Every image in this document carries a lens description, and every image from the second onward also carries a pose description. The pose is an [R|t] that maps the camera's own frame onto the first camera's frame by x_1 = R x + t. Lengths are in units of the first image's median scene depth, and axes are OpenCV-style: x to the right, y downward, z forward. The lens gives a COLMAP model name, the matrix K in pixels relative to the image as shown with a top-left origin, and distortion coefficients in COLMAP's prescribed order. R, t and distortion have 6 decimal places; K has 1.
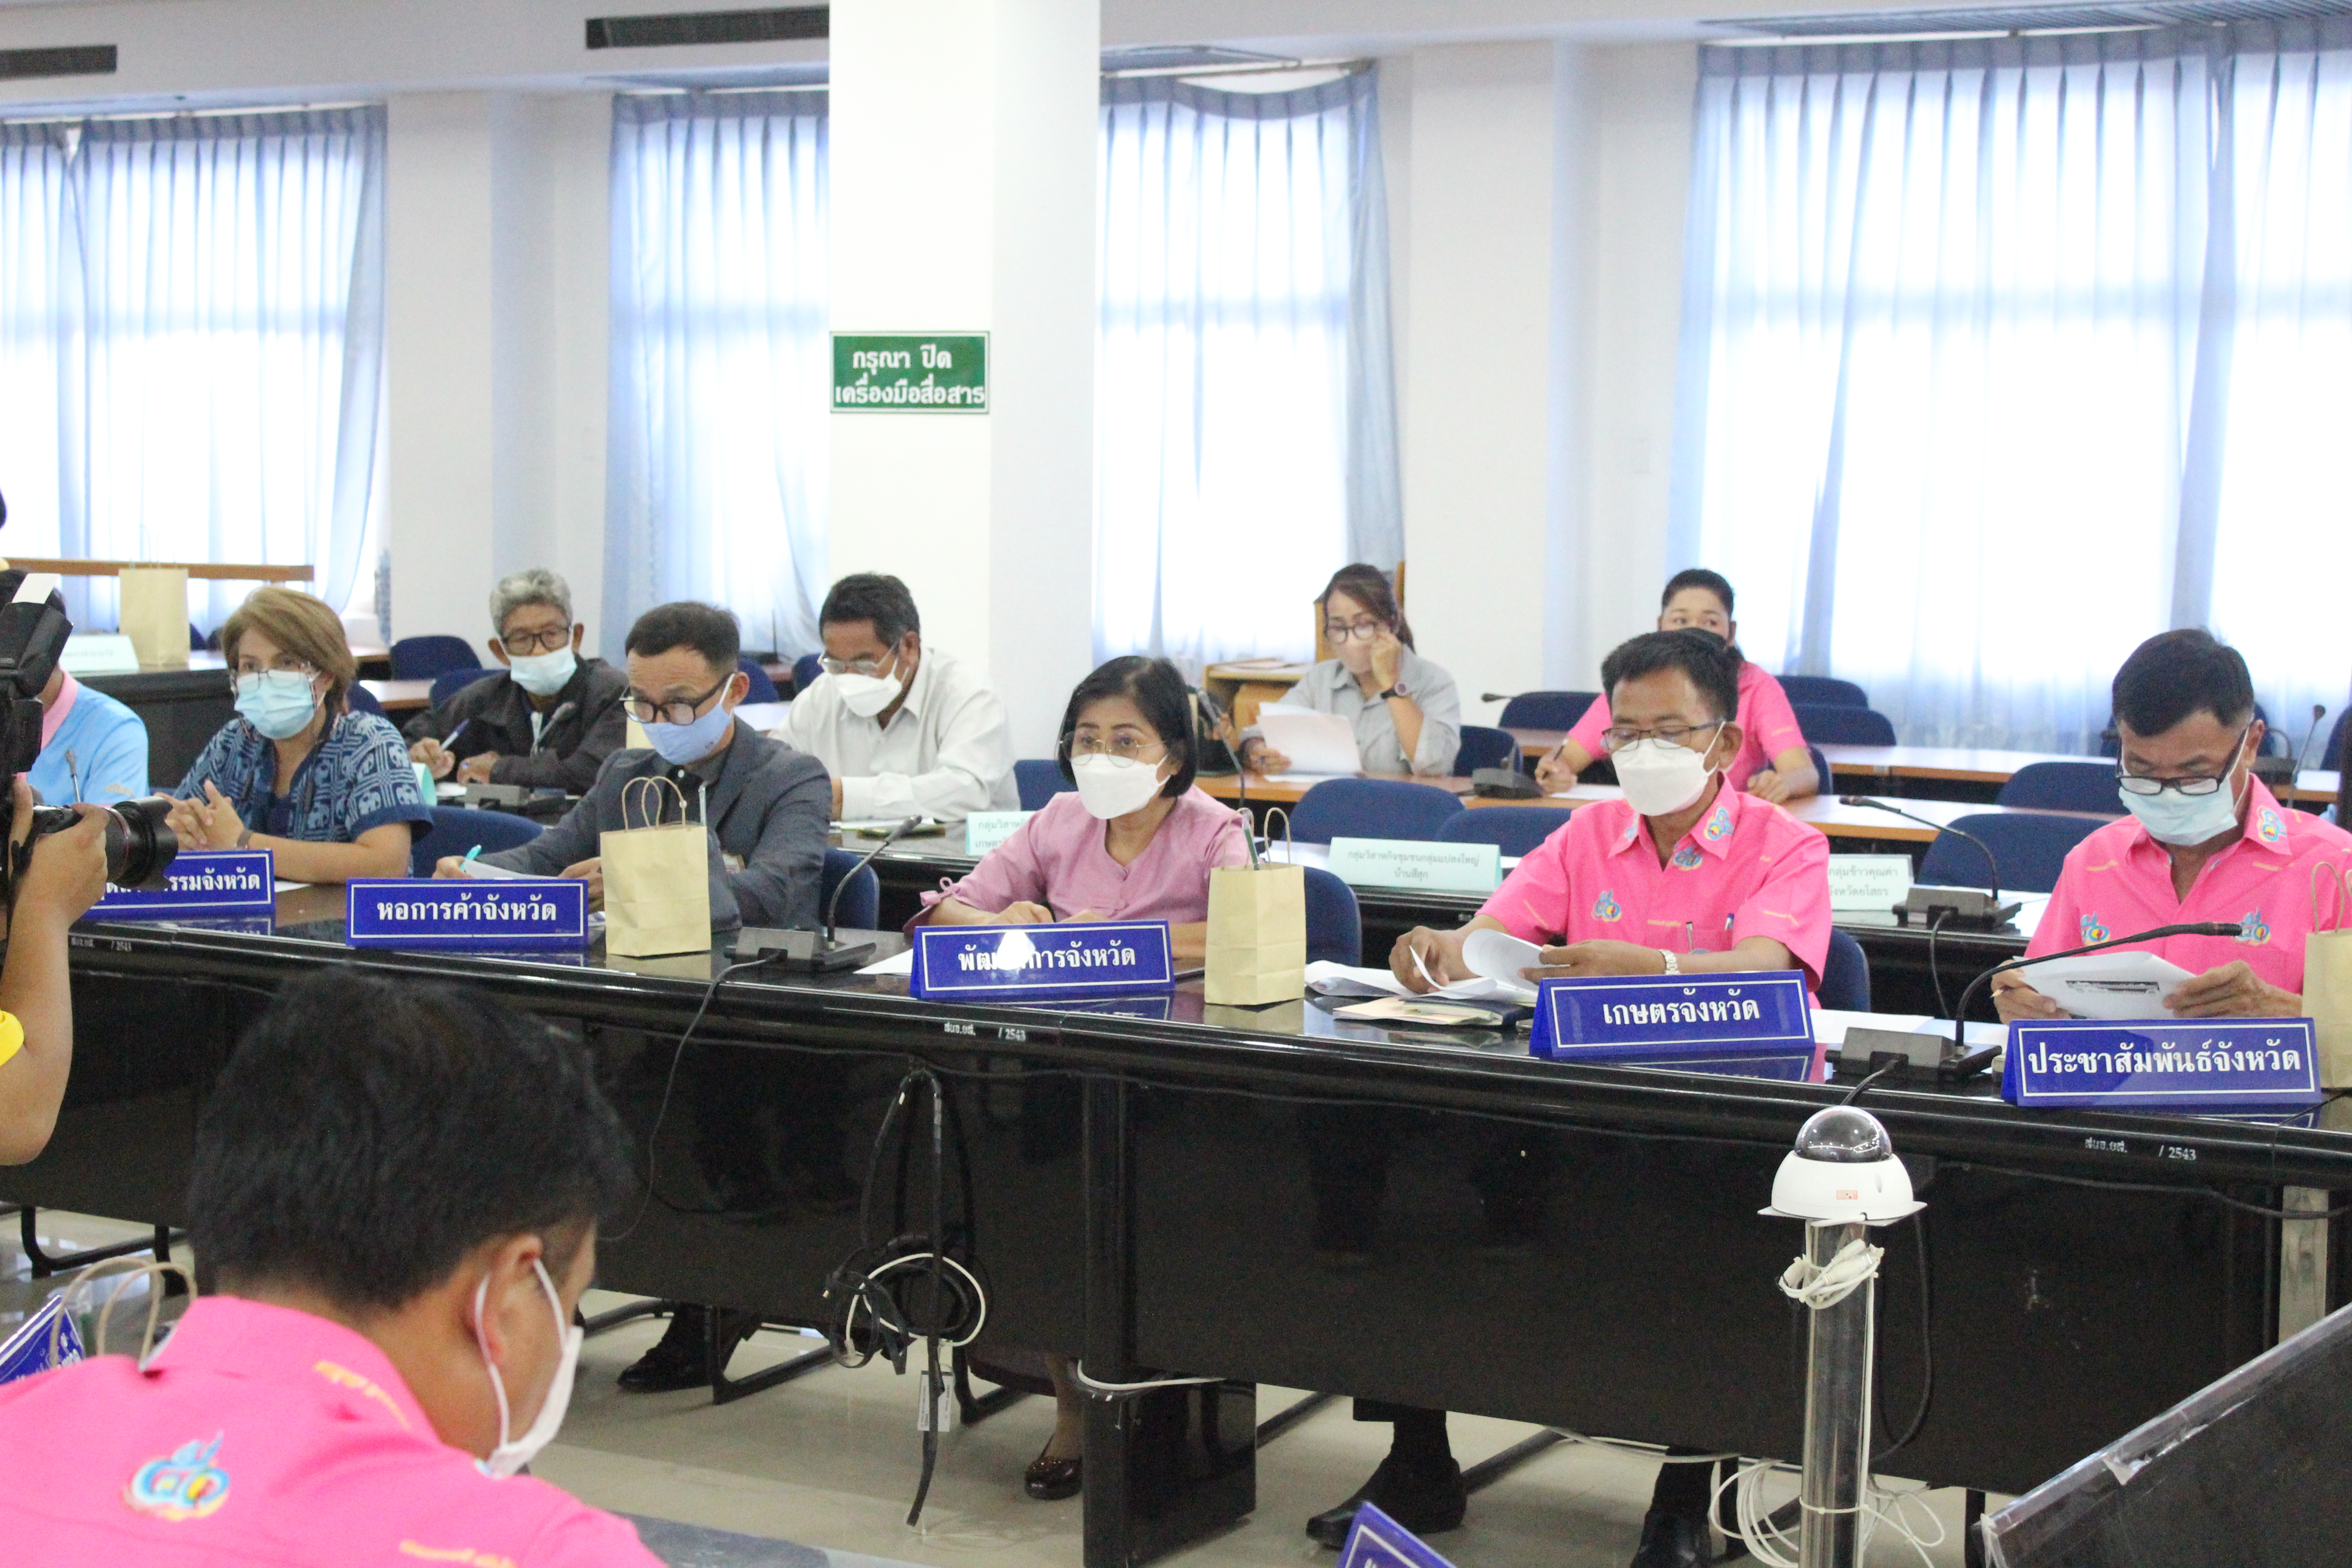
lens RADIAL K [[4274.8, 0, 1176.0], [0, 4274.8, 784.0], [0, 0, 1]] dist [0.029390, 0.186606]
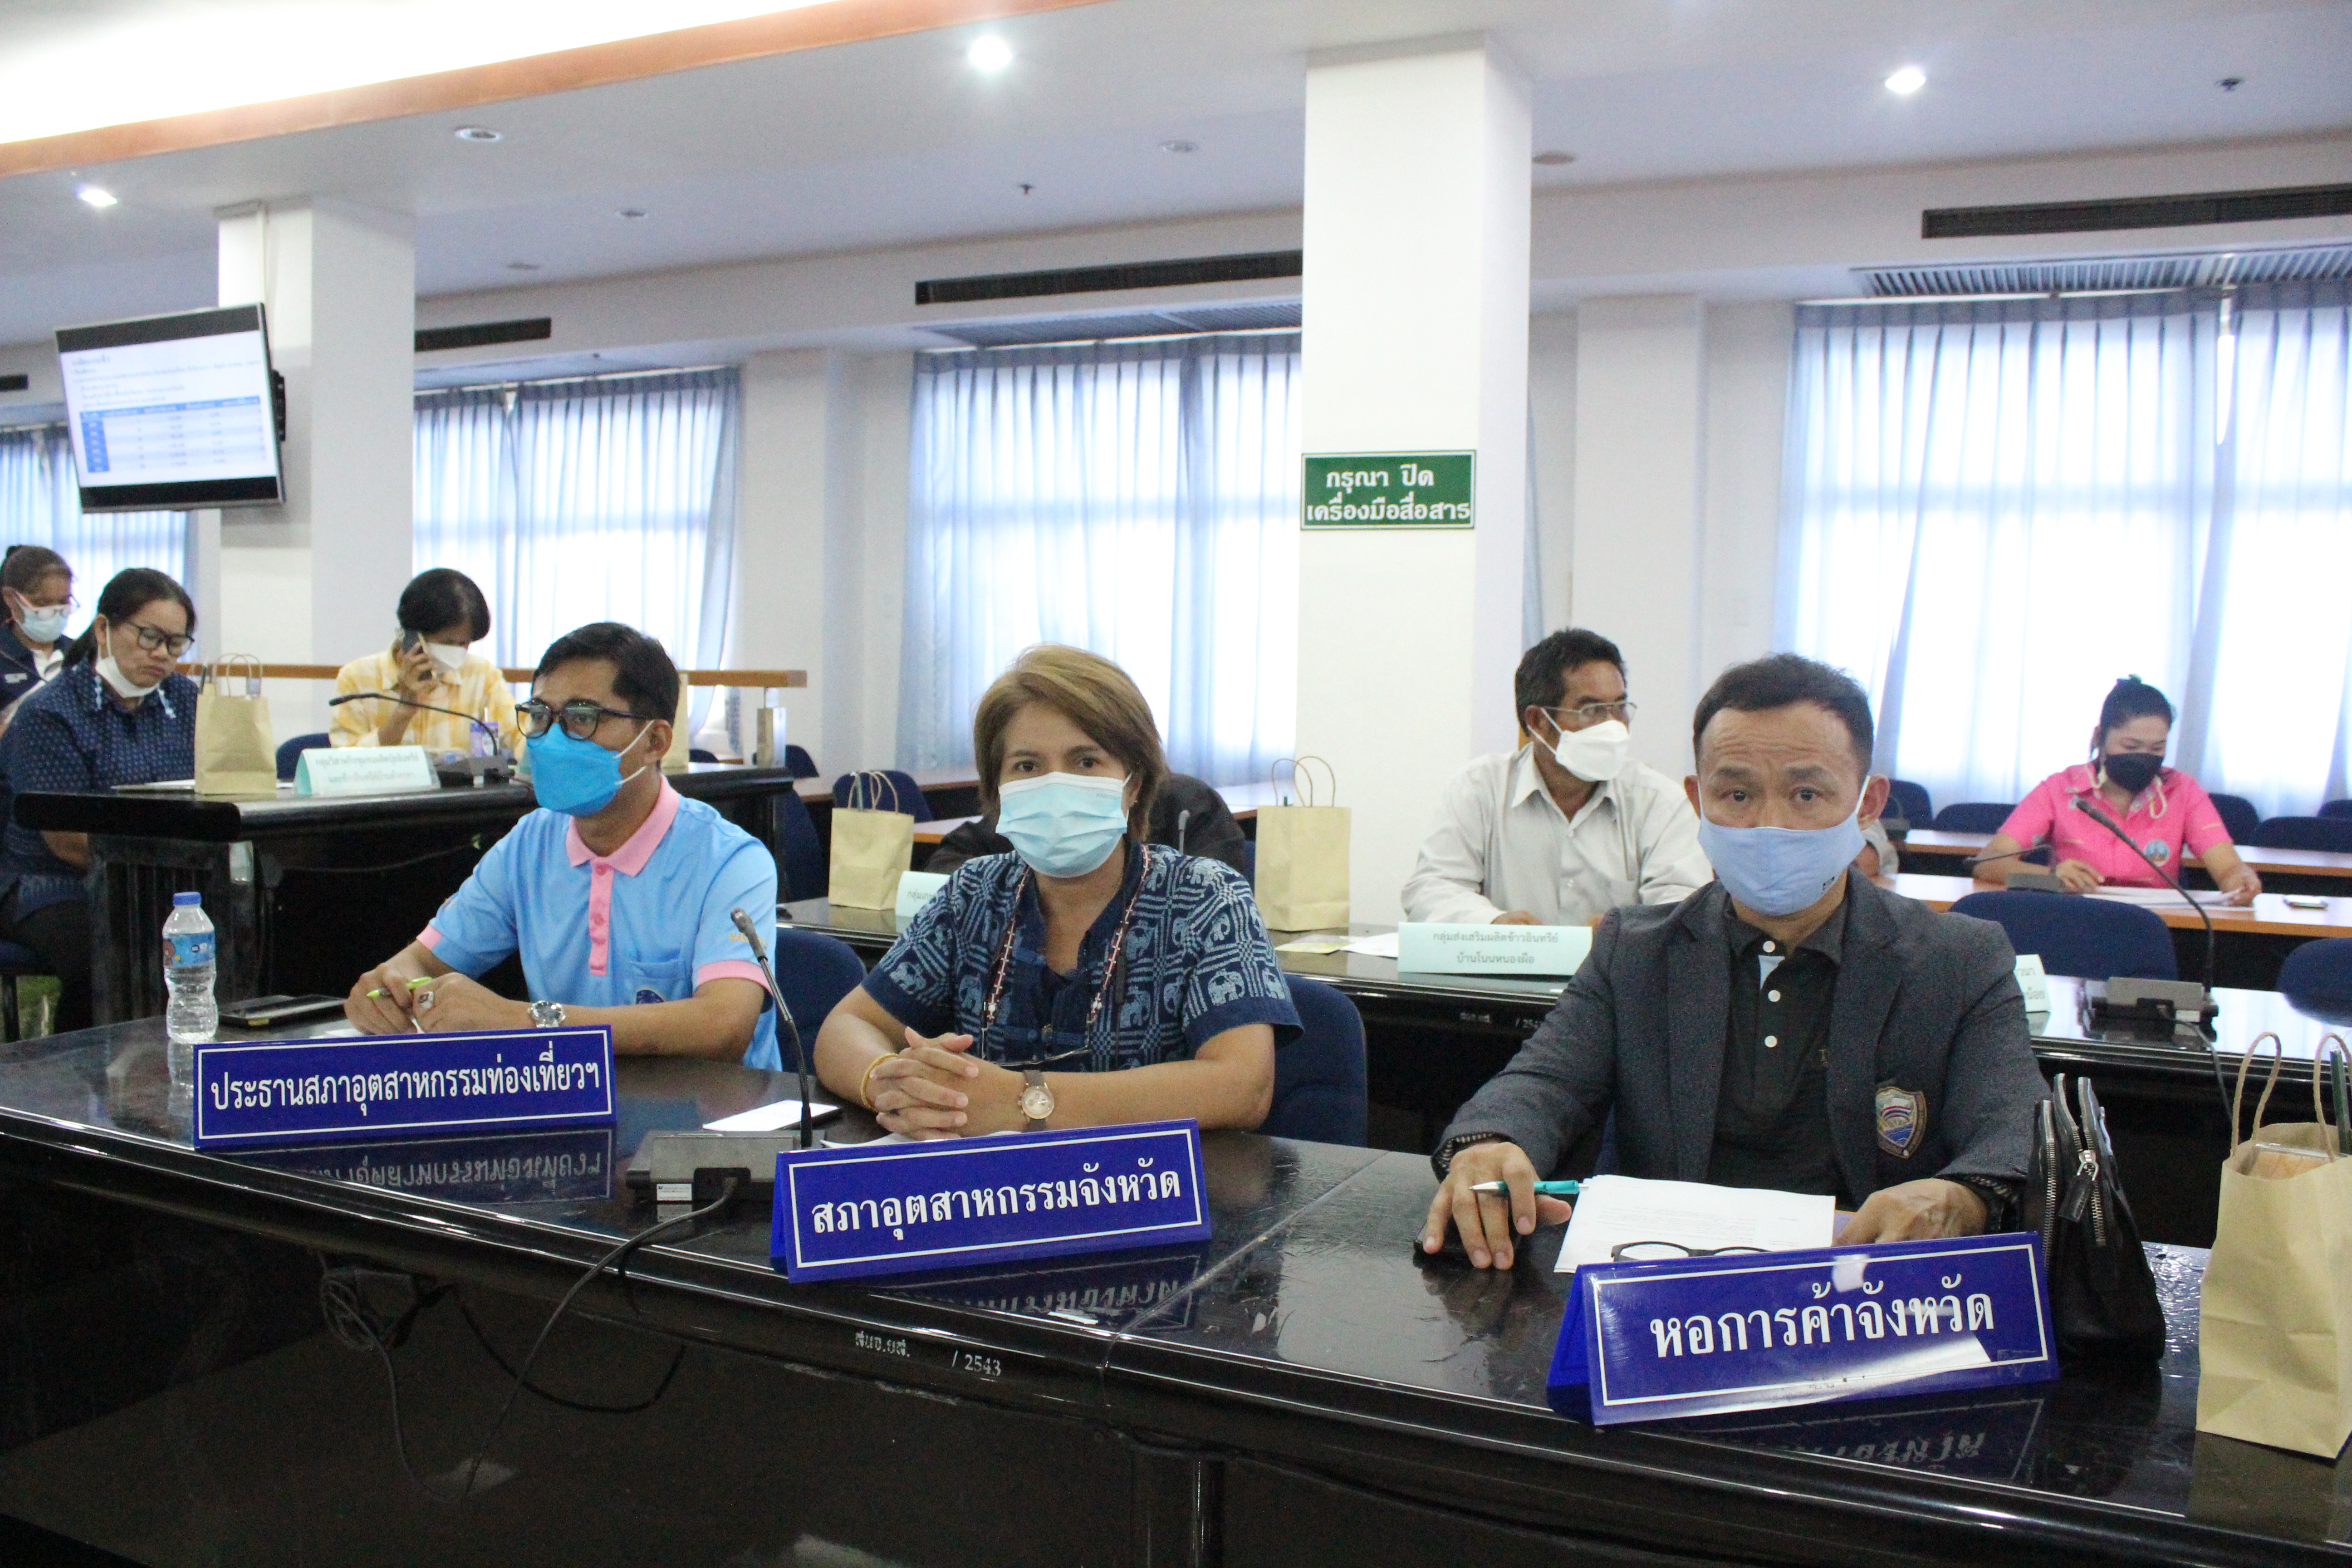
lens RADIAL K [[1972.5, 0, 1176.0], [0, 1972.5, 784.0], [0, 0, 1]] dist [-0.140582, 0.124405]
pose [[0.994018, 0.001514, 0.109209, -0.137529], [0.000559, 0.999820, -0.018956, -0.012285], [-0.109218, 0.018904, 0.993838, 0.434196]]
